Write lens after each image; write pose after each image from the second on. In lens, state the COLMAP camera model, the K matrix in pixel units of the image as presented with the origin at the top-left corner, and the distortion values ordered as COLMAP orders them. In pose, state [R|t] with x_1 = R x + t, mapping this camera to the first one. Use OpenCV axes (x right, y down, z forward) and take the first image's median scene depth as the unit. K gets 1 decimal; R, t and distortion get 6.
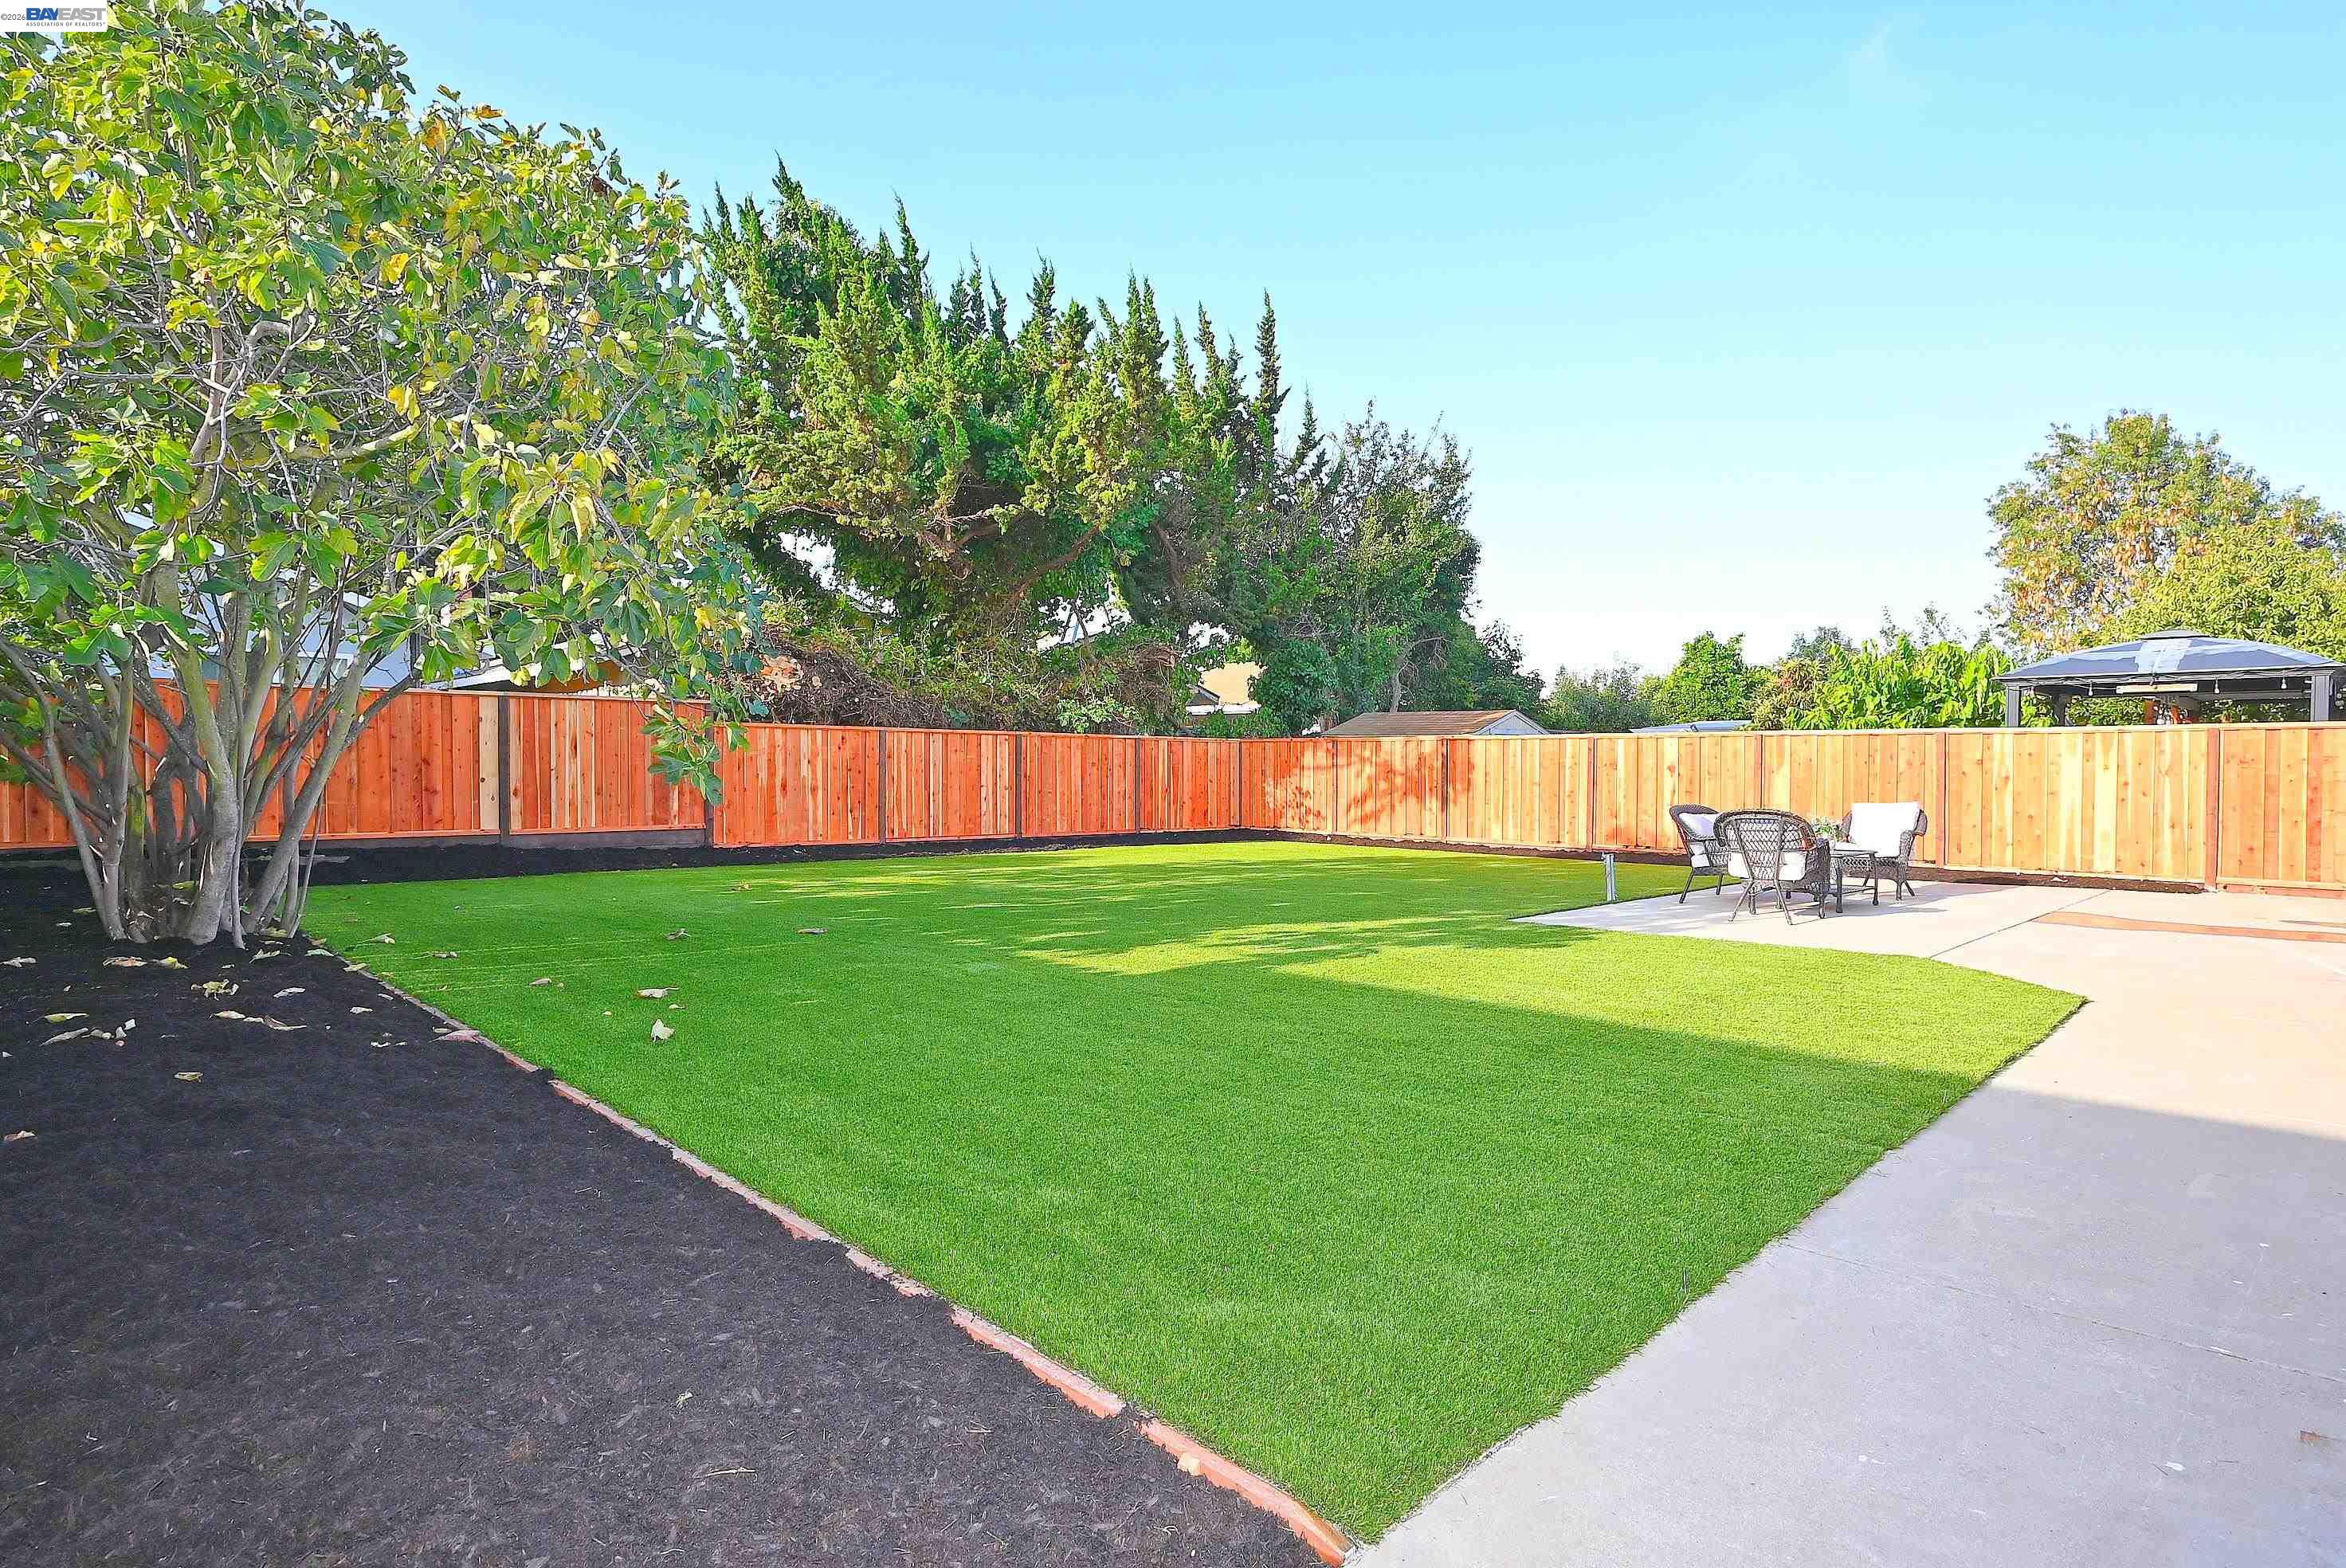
lens RADIAL K [[1223.0, 0, 1168.6], [0, 1223.0, 765.2], [0, 0, 1]] dist [-0.000092, -0.000118]
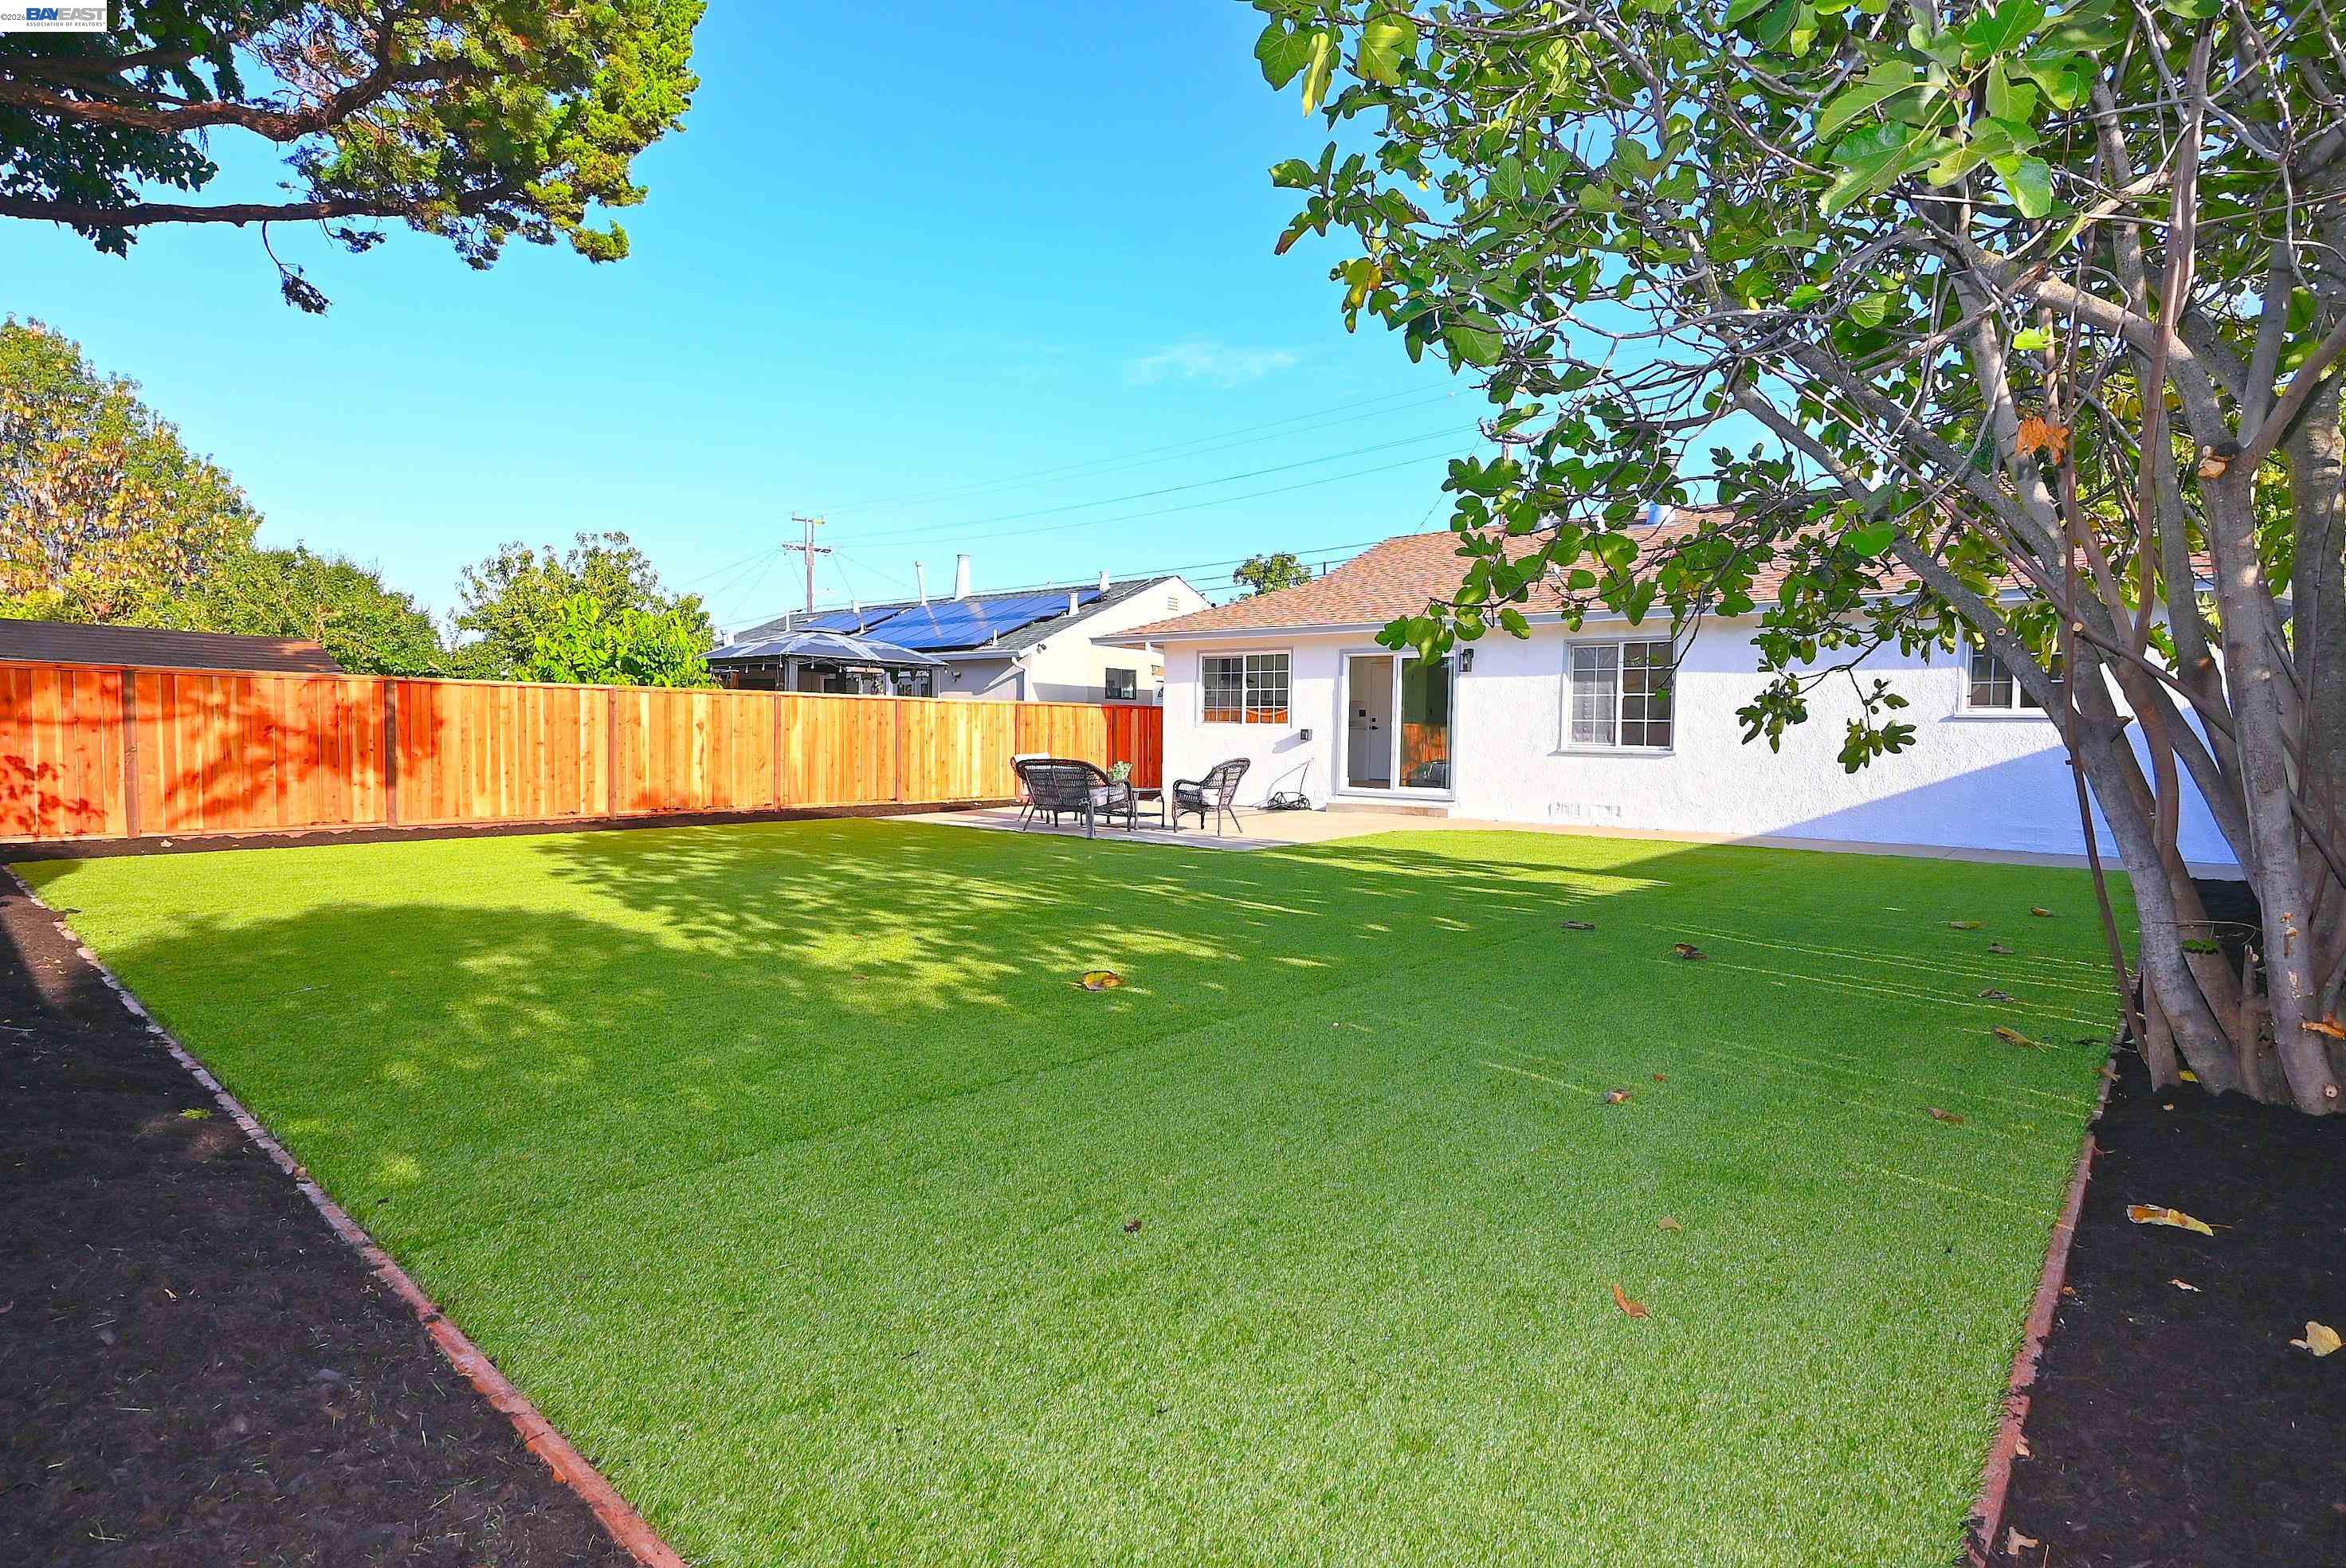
lens RADIAL K [[1180.2, 0, 1169.2], [0, 1180.2, 784.0], [0, 0, 1]] dist [-0.008029, 0.006864]
pose [[-0.090392, -0.050692, 0.994615, -0.517146], [-0.012406, 0.998684, 0.049772, -0.002400], [-0.995829, -0.007840, -0.090902, 0.659593]]
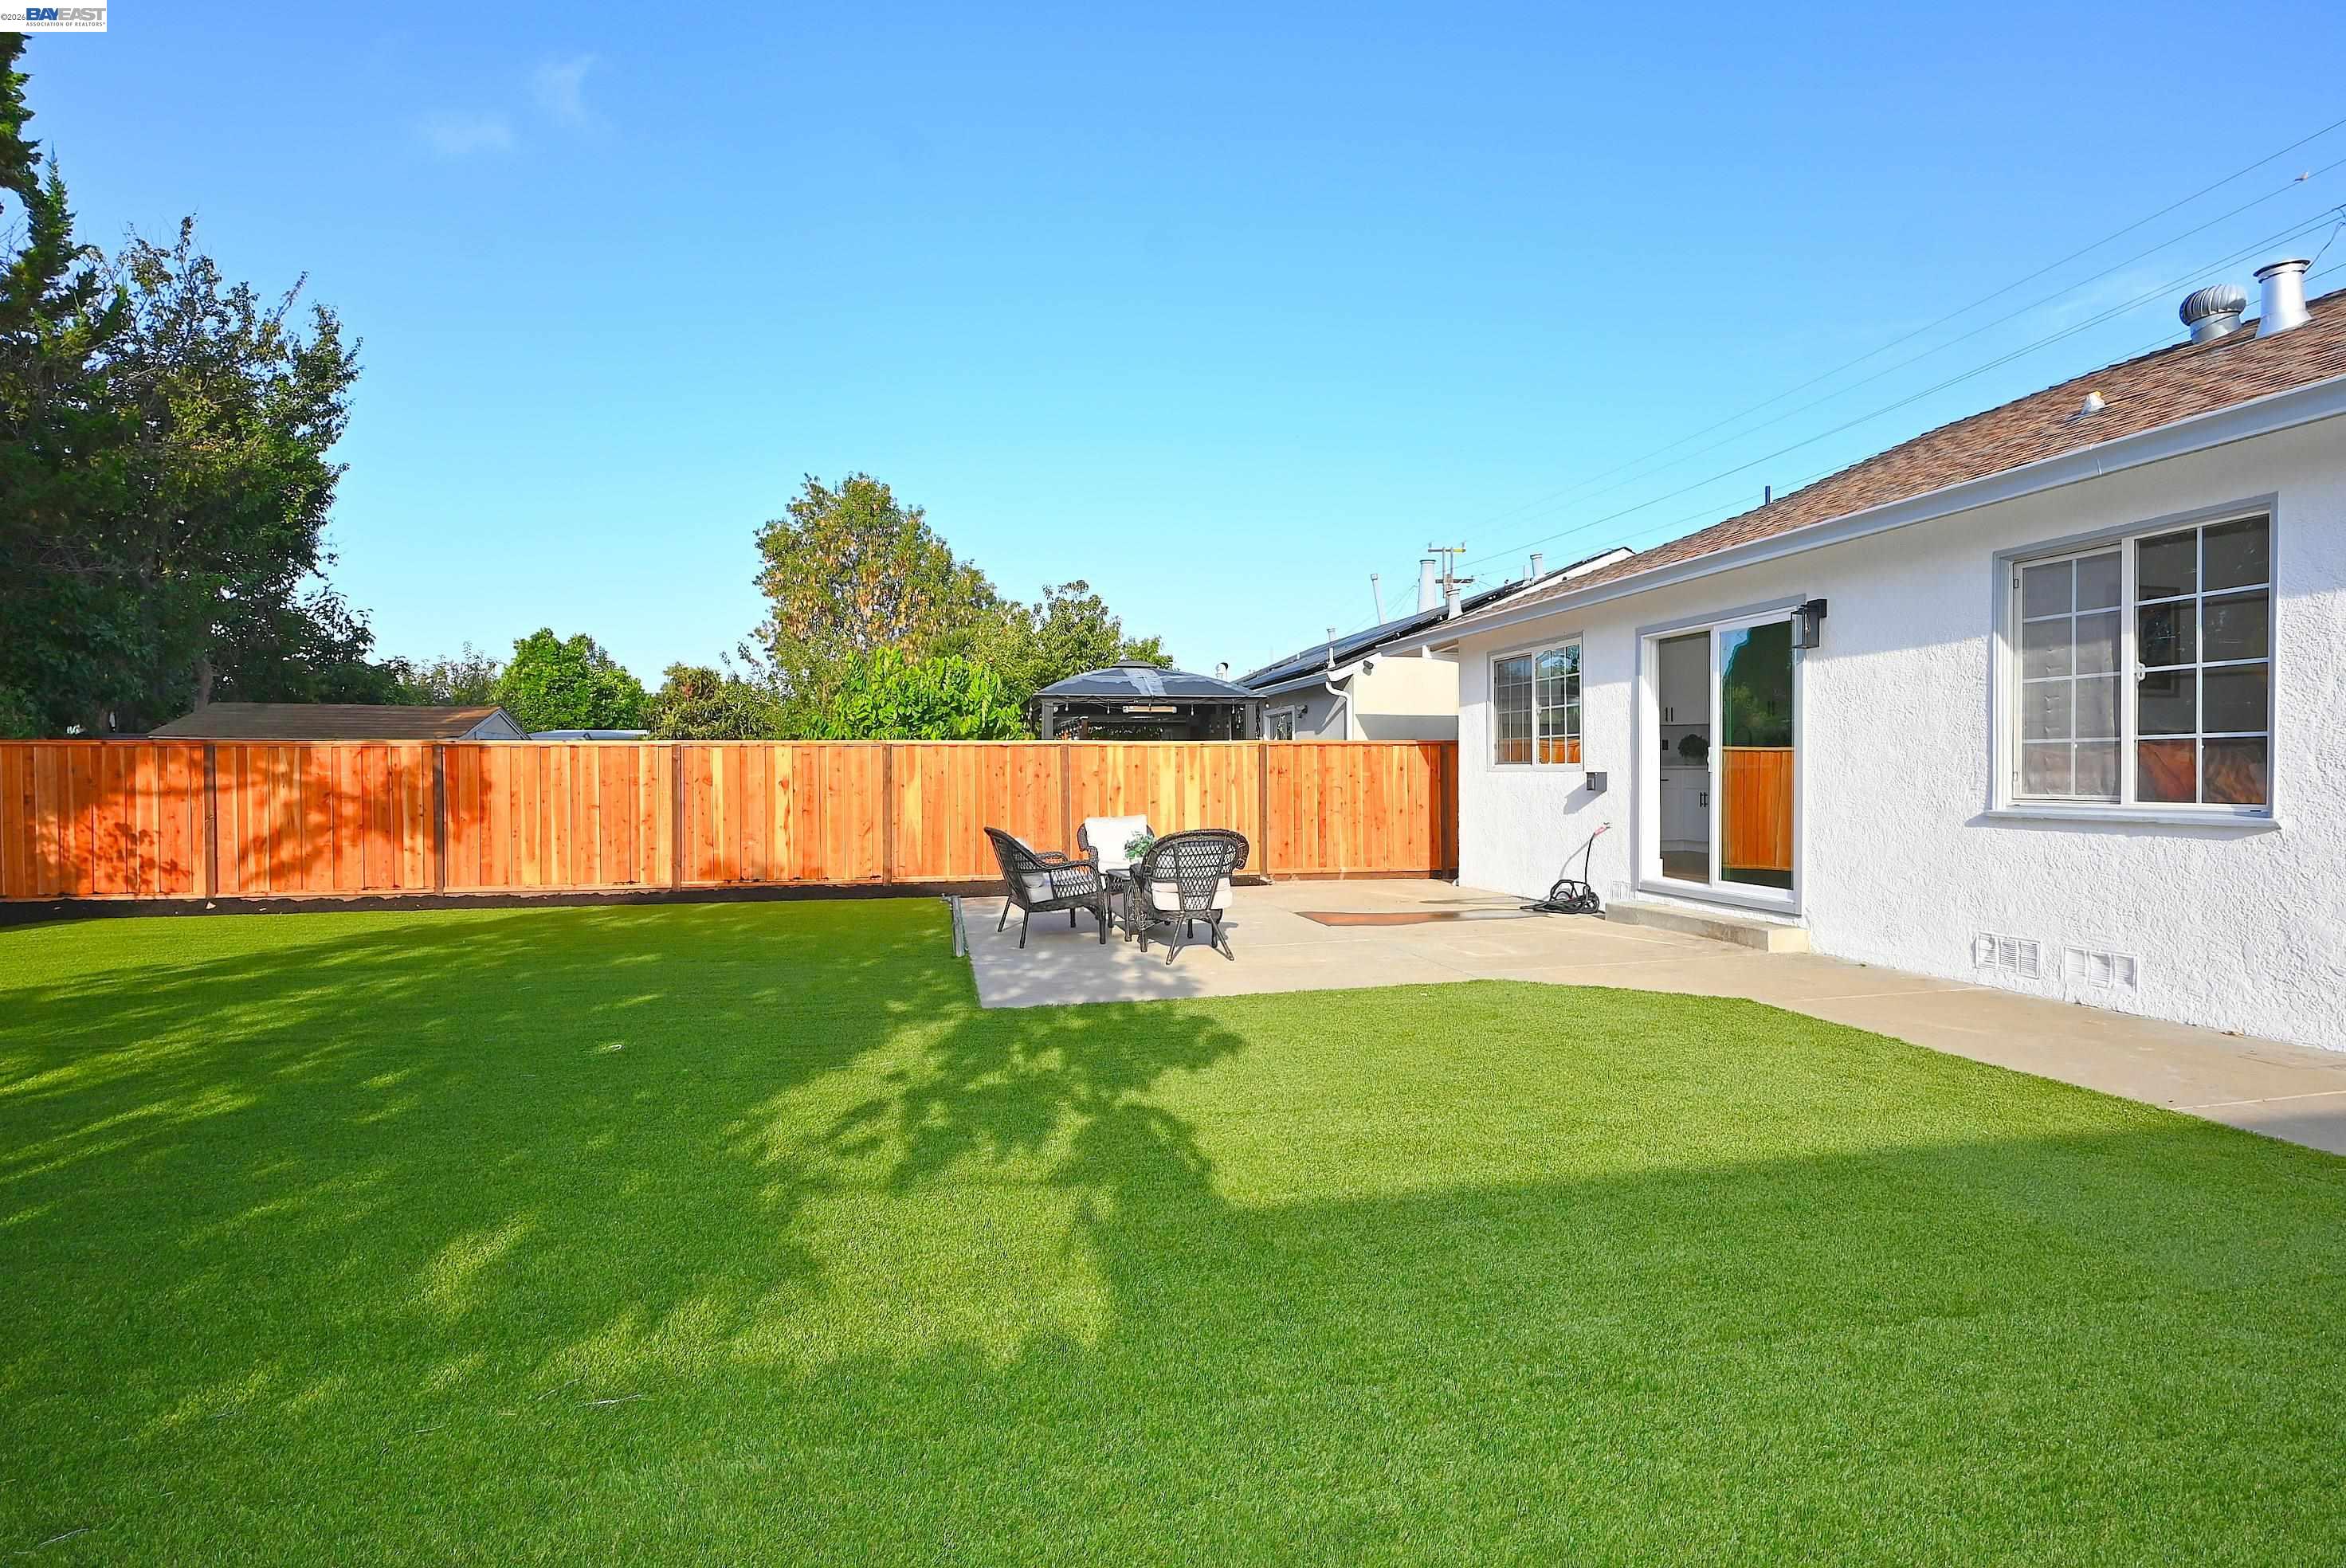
lens RADIAL K [[1219.8, 0, 1173.8], [0, 1219.8, 791.6], [0, 0, 1]] dist [0.001368, 0.000294]
pose [[0.542733, -0.019701, 0.839674, -0.134350], [0.010367, 0.999806, 0.016757, -0.003176], [-0.839841, -0.000389, 0.542832, 0.299365]]
